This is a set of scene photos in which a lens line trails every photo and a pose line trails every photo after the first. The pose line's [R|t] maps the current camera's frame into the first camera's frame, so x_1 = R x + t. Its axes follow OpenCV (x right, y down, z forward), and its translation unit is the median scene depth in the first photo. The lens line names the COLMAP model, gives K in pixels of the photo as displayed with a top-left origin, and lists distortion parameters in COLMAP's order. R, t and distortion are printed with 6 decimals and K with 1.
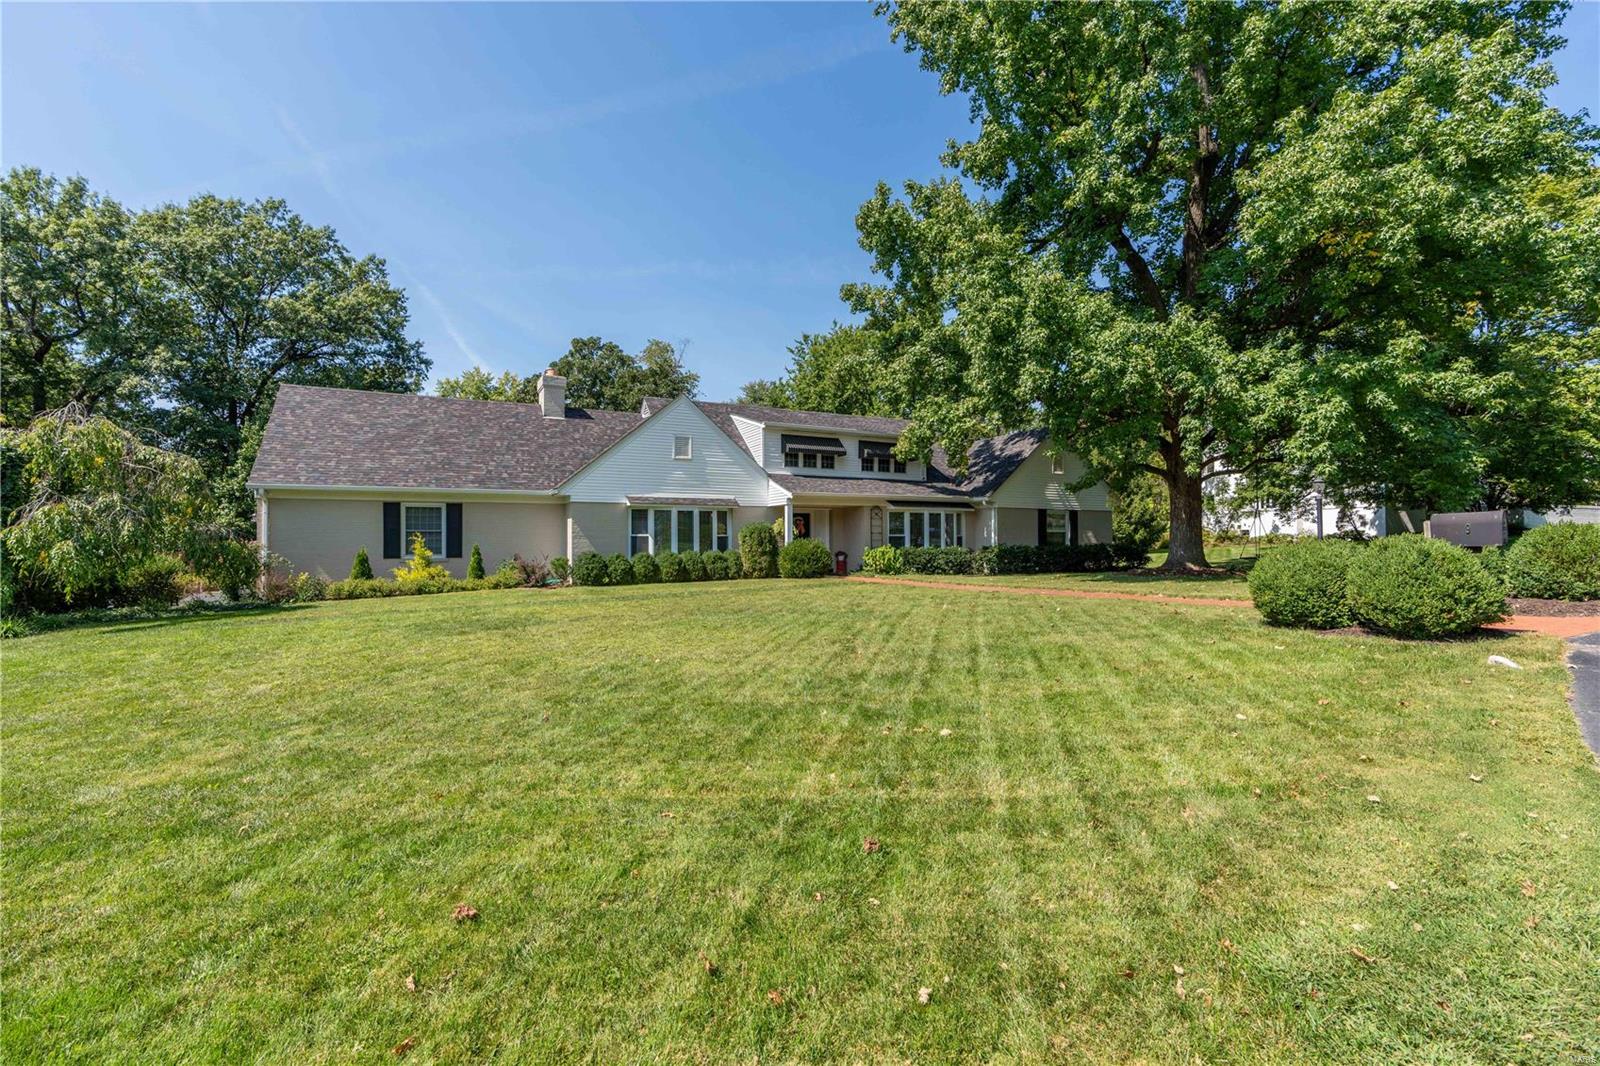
lens RADIAL K [[717.1, 0, 800.6], [0, 717.1, 530.2], [0, 0, 1]] dist [-0.000732, 0.000340]
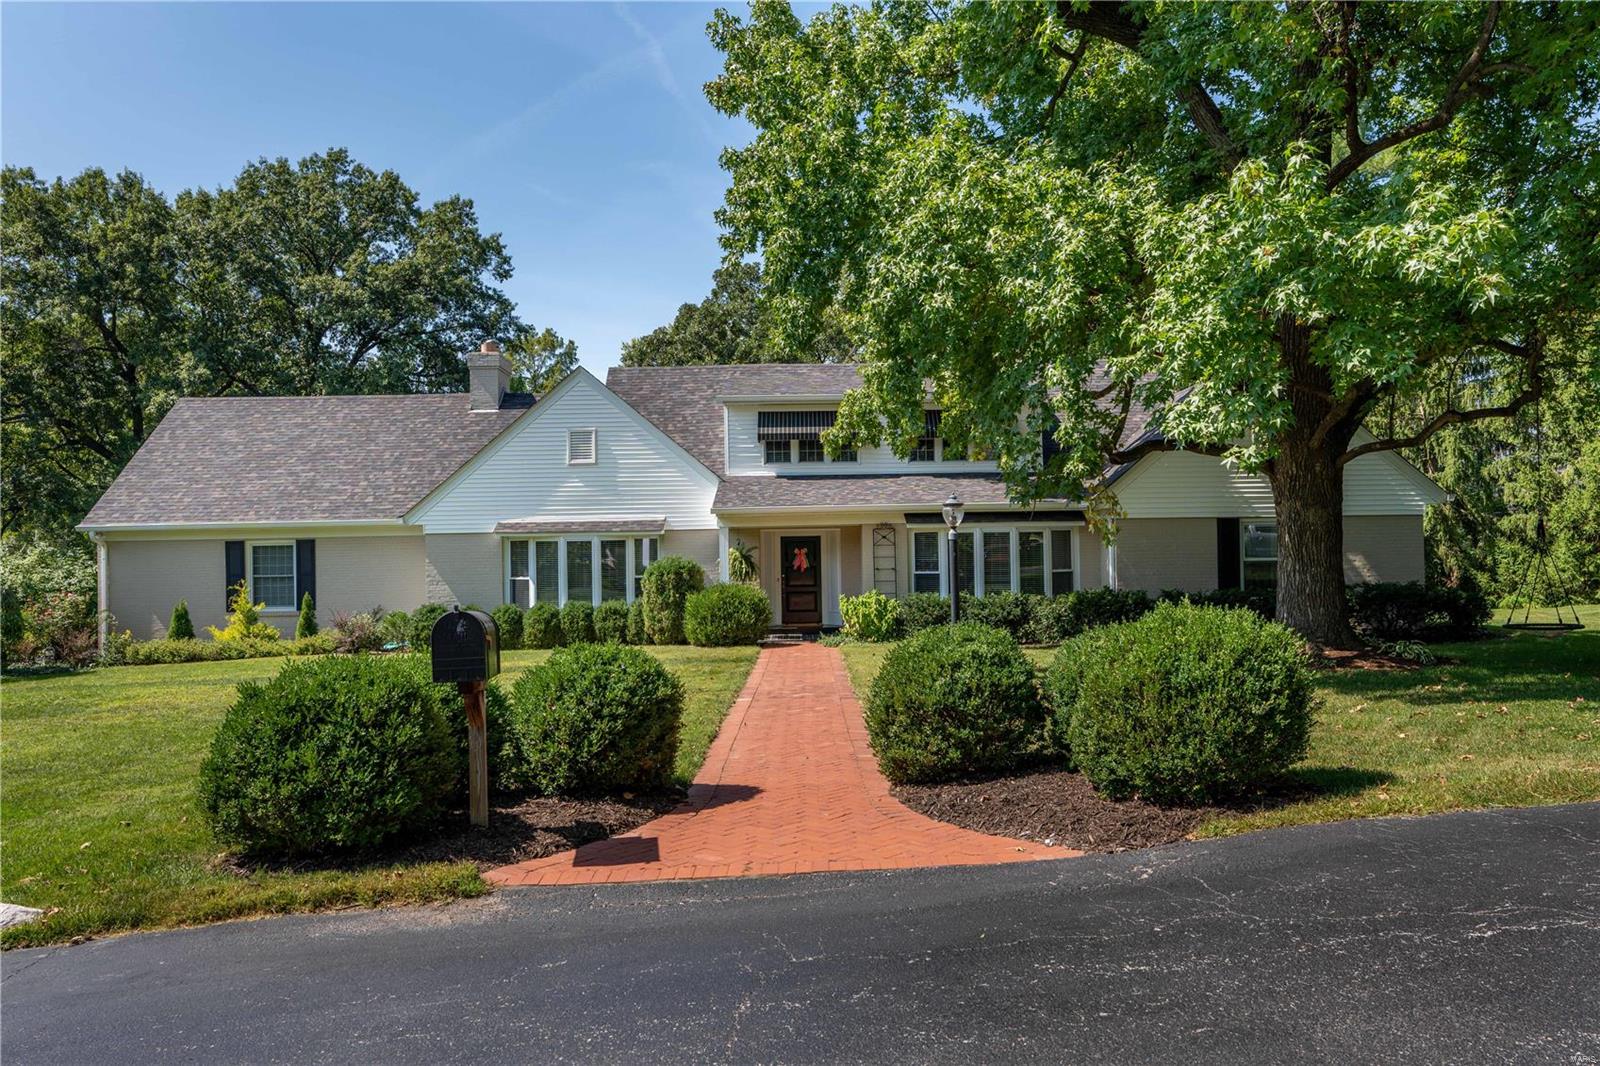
lens RADIAL K [[1176.2, 0, 800.0], [0, 1176.2, 533.0], [0, 0, 1]] dist [0.013783, 0.000722]
pose [[0.886896, -0.023379, -0.461378, 0.536776], [0.021604, 0.999725, -0.009130, -0.020606], [0.461464, -0.001870, 0.887157, 0.120342]]
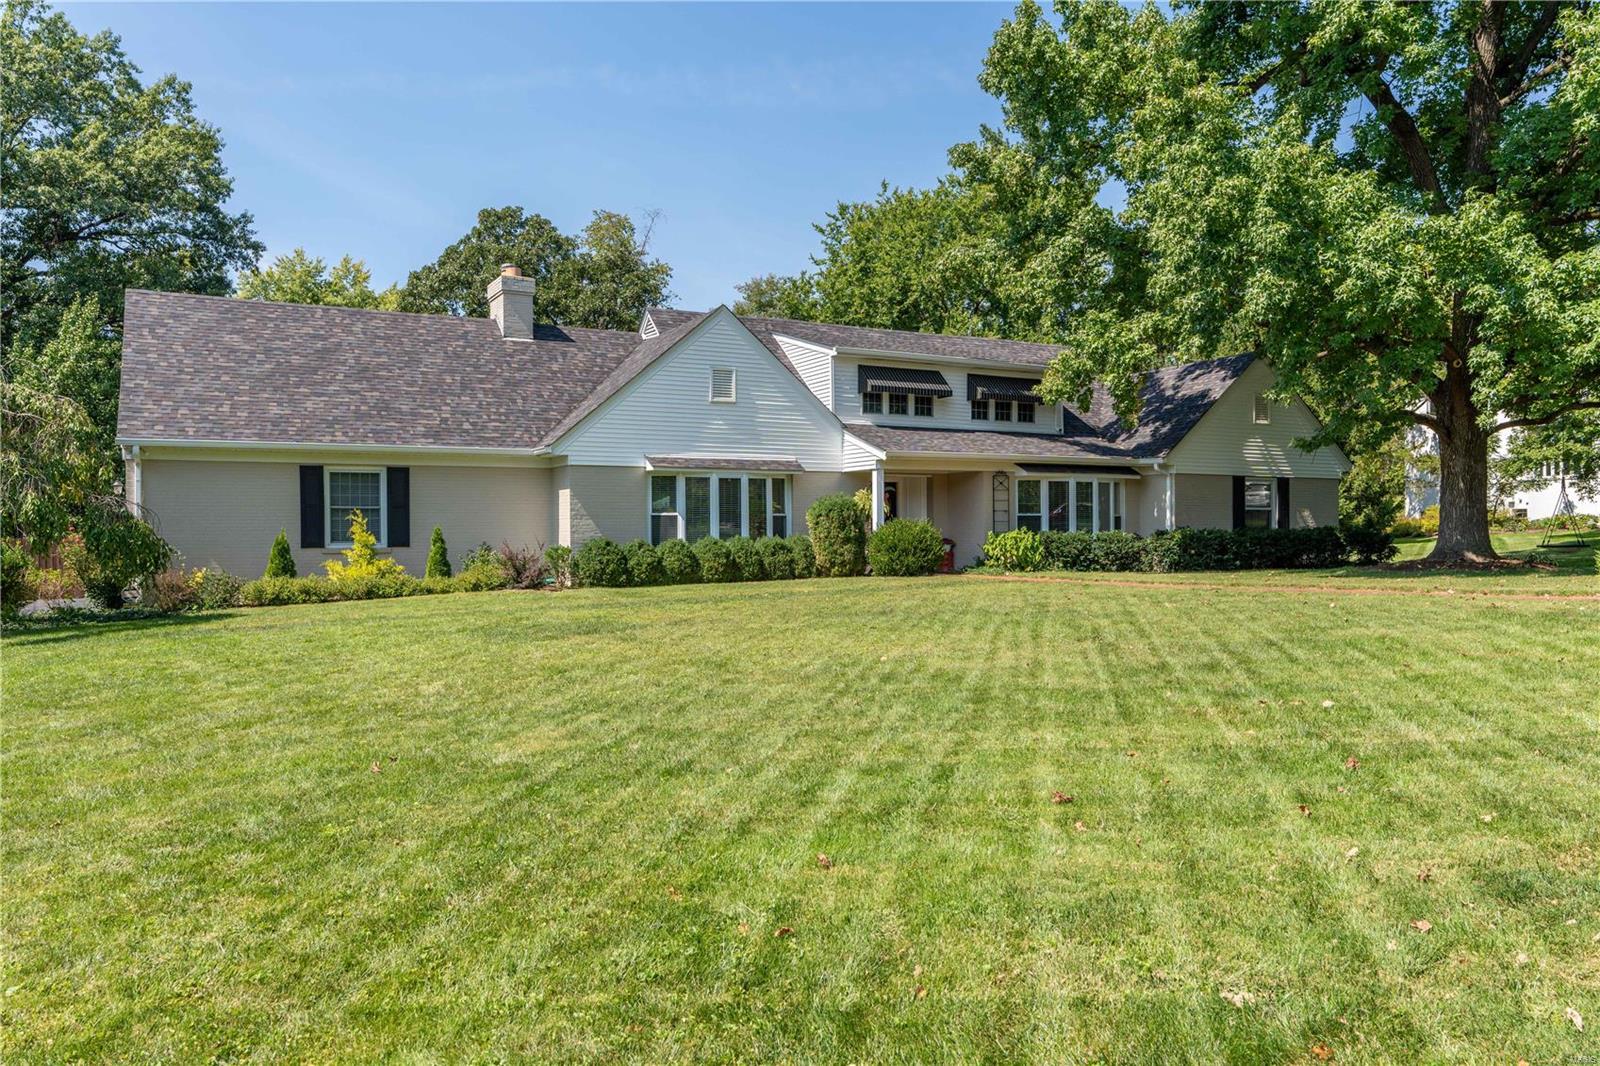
lens RADIAL K [[1176.2, 0, 800.0], [0, 1176.2, 533.0], [0, 0, 1]] dist [0.013783, 0.000722]
pose [[0.999782, -0.001306, 0.020842, -0.117950], [0.000953, 0.999856, 0.016965, 0.006000], [-0.020861, -0.016941, 0.999639, -0.122146]]
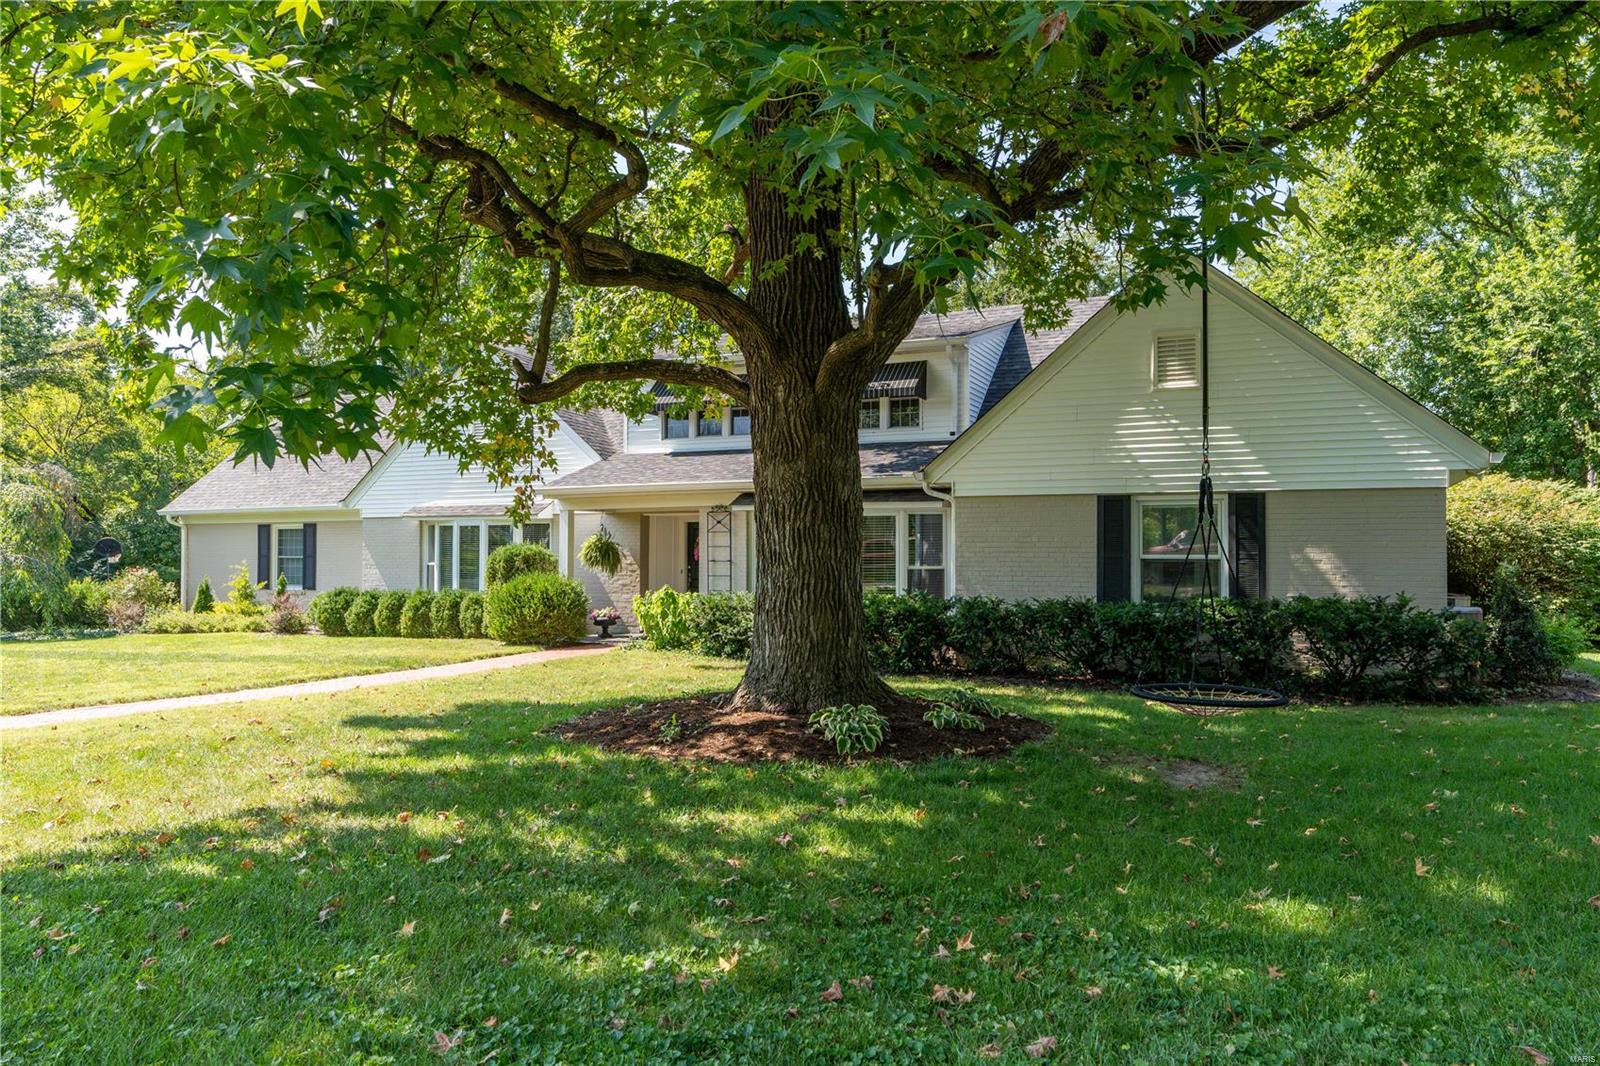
lens RADIAL K [[1067.2, 0, 800.0], [0, 1067.2, 533.0], [0, 0, 1]] dist [-0.002074, -0.000469]
pose [[0.619102, -0.014658, -0.785174, 0.771818], [0.008996, 0.999893, -0.011573, -0.007247], [0.785259, 0.000102, 0.619167, 0.651588]]
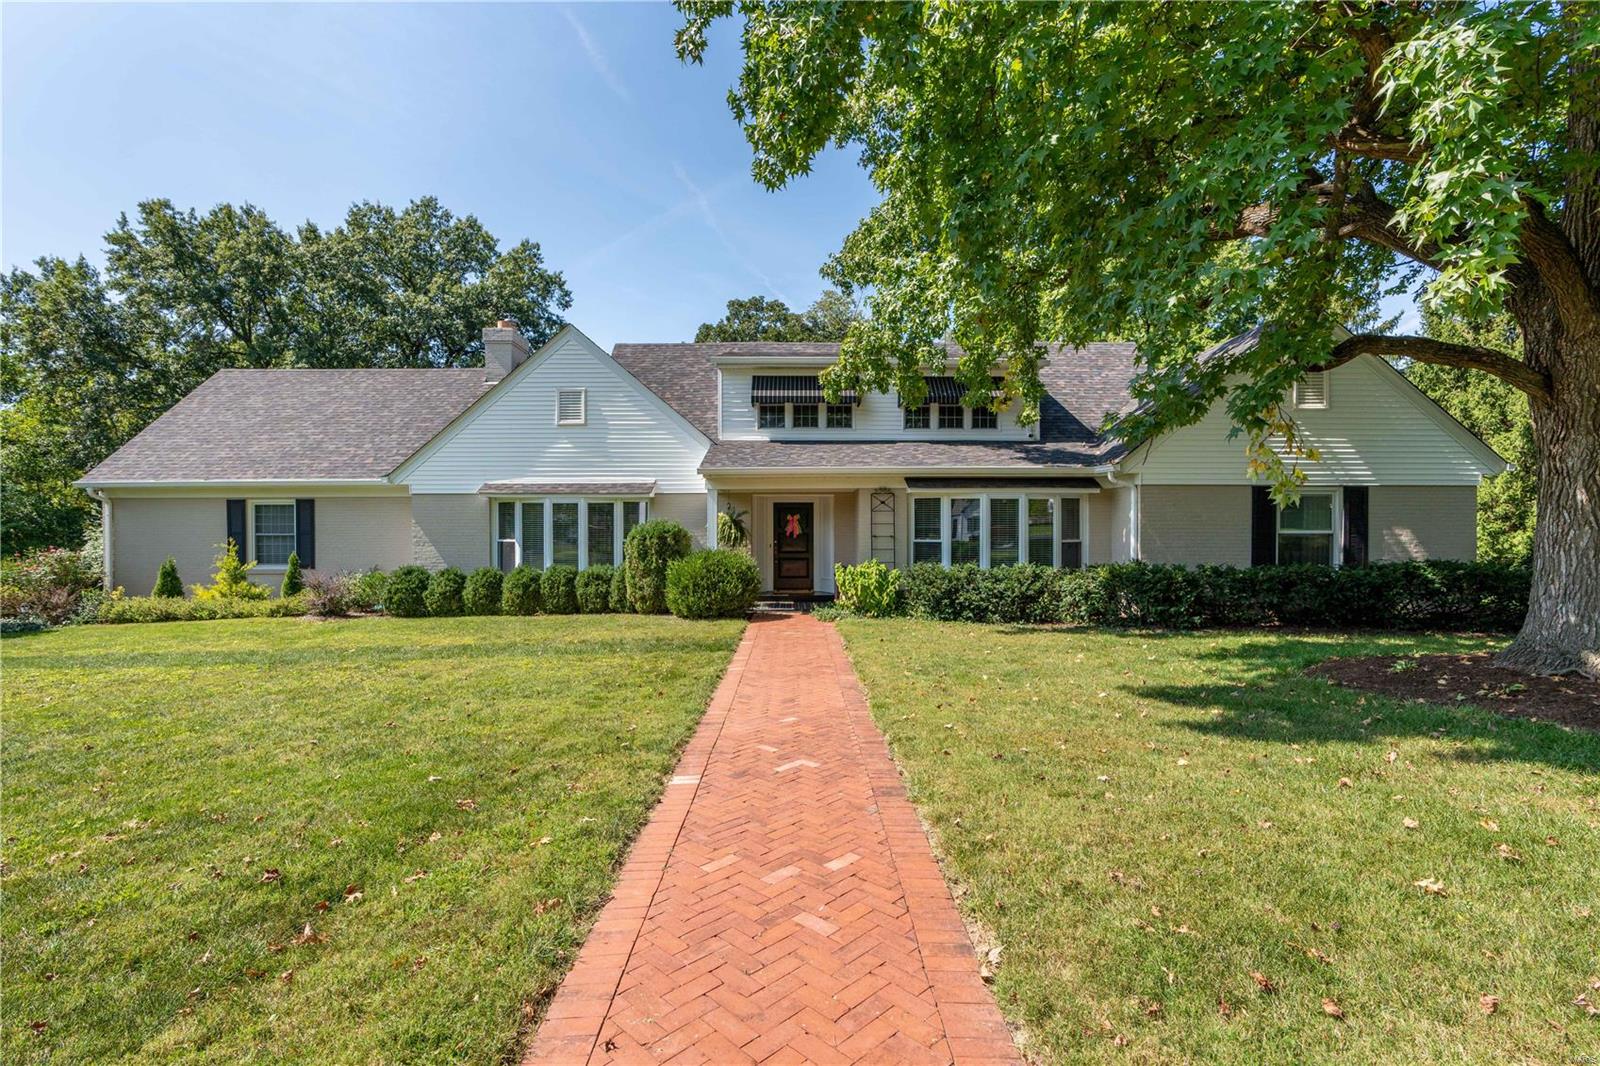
lens RADIAL K [[752.3, 0, 791.5], [0, 752.3, 532.1], [0, 0, 1]] dist [-0.001734, 0.000313]
pose [[0.886833, 0.000629, -0.462090, 0.341075], [0.006721, 0.999876, 0.014260, -0.009515], [0.462041, -0.015752, 0.886718, 0.494405]]
